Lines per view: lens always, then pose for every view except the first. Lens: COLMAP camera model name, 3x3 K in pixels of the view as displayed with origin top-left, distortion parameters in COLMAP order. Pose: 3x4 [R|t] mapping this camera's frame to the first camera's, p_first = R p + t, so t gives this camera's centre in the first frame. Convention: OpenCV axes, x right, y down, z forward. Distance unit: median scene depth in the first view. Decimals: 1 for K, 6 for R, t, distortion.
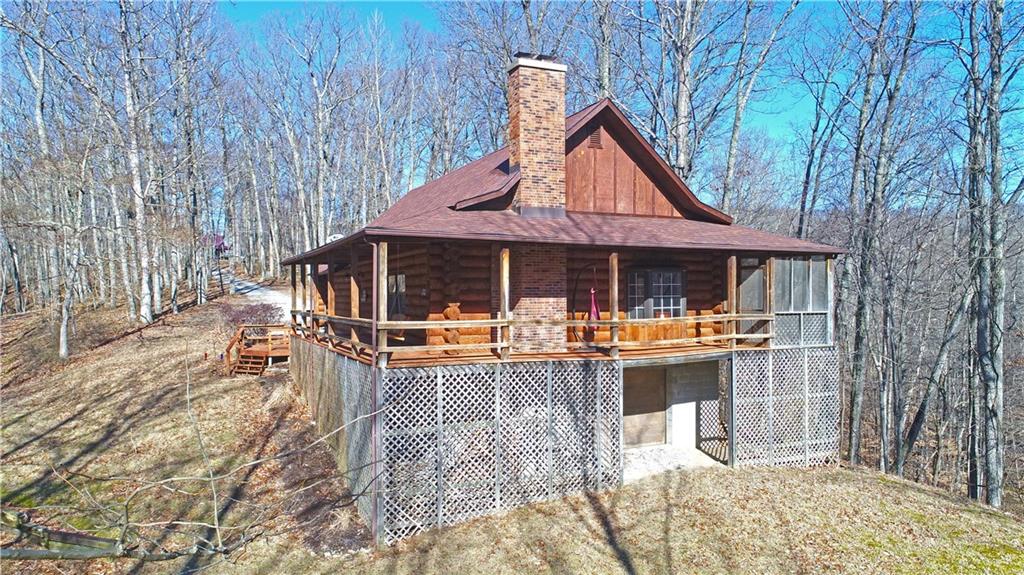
lens RADIAL K [[680.8, 0, 512.0], [0, 680.8, 287.5], [0, 0, 1]] dist [0.004470, -0.000091]
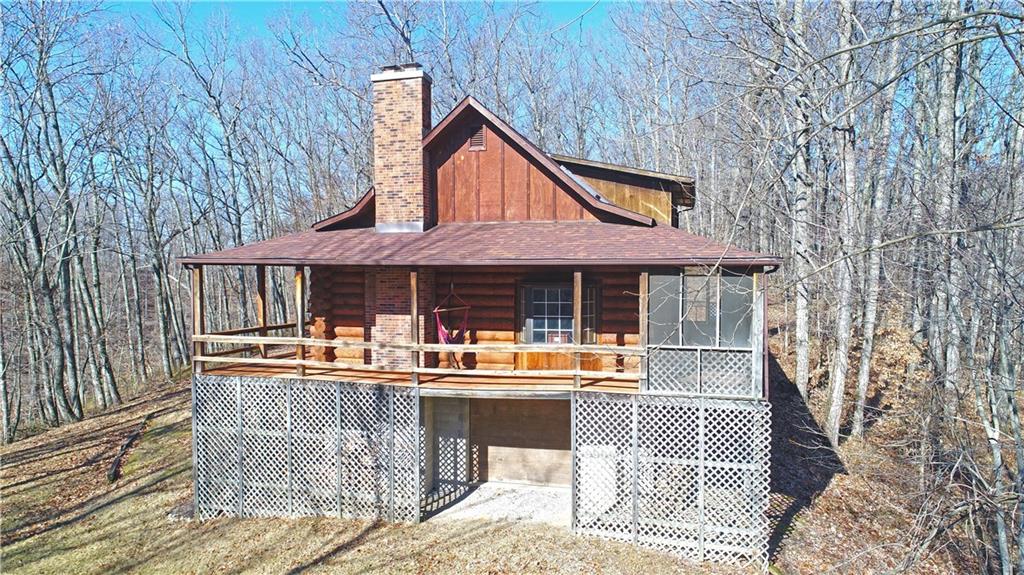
lens RADIAL K [[680.8, 0, 512.0], [0, 680.8, 287.5], [0, 0, 1]] dist [0.004470, -0.000091]
pose [[0.767505, 0.020087, -0.640729, 0.802141], [0.005413, 0.999270, 0.037812, -0.060894], [0.641020, -0.032489, 0.766836, 0.352648]]
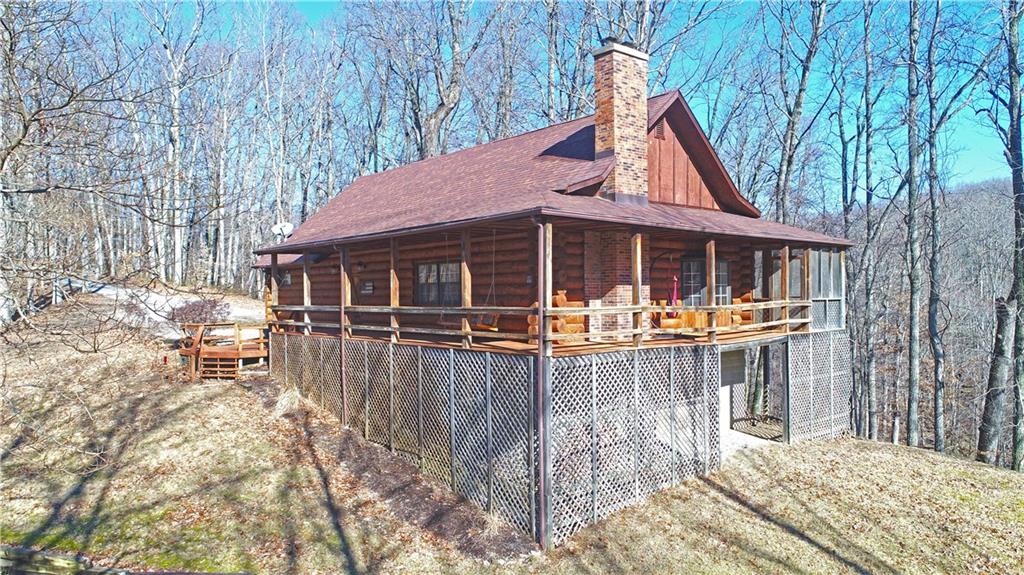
lens RADIAL K [[680.8, 0, 512.0], [0, 680.8, 287.5], [0, 0, 1]] dist [0.004470, -0.000091]
pose [[0.962123, -0.003333, 0.272595, -0.396997], [0.003651, 0.999993, -0.000661, 0.018316], [-0.272591, 0.001631, 0.962129, 0.088917]]
